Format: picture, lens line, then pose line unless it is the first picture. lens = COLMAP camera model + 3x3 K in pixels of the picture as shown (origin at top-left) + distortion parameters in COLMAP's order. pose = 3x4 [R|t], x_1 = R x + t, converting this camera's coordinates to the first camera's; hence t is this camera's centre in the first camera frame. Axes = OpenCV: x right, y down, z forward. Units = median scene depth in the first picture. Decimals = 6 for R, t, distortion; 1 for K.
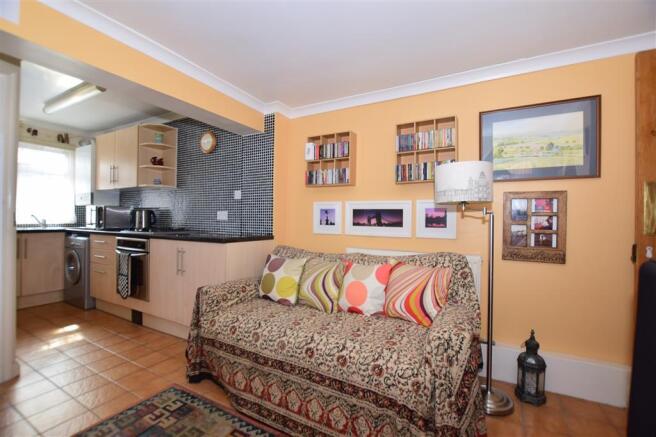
lens RADIAL K [[296.6, 0, 328.8], [0, 296.6, 218.7], [0, 0, 1]] dist [-0.017509, -0.000495]
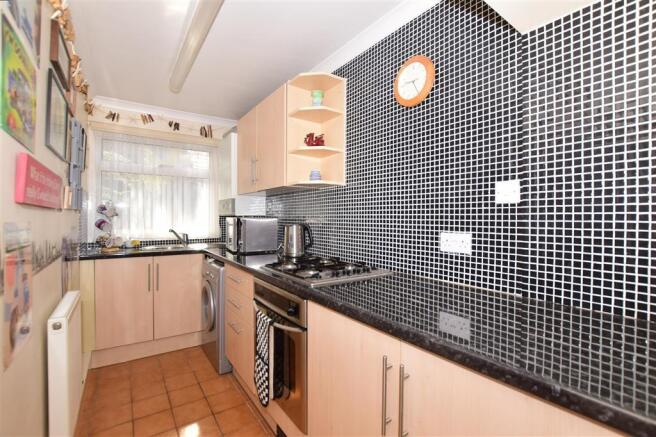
lens RADIAL K [[296.6, 0, 329.5], [0, 296.6, 214.6], [0, 0, 1]] dist [-0.017509, -0.000495]
pose [[0.903236, -0.012064, -0.428975, -0.312905], [0.009403, 0.999921, -0.008323, -0.045035], [0.429042, 0.003484, 0.903278, 0.495633]]
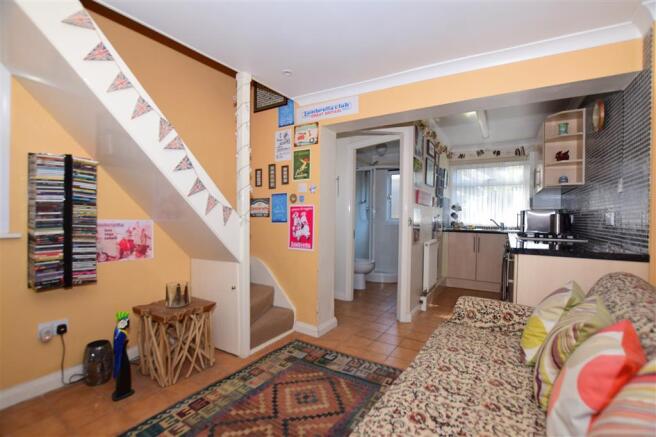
lens RADIAL K [[296.6, 0, 331.8], [0, 296.6, 218.3], [0, 0, 1]] dist [-0.017509, -0.000495]
pose [[-0.041672, -0.006592, -0.999110, 0.310224], [-0.014825, 0.999872, -0.005979, 0.000979], [0.999021, 0.014563, -0.041765, 0.384353]]
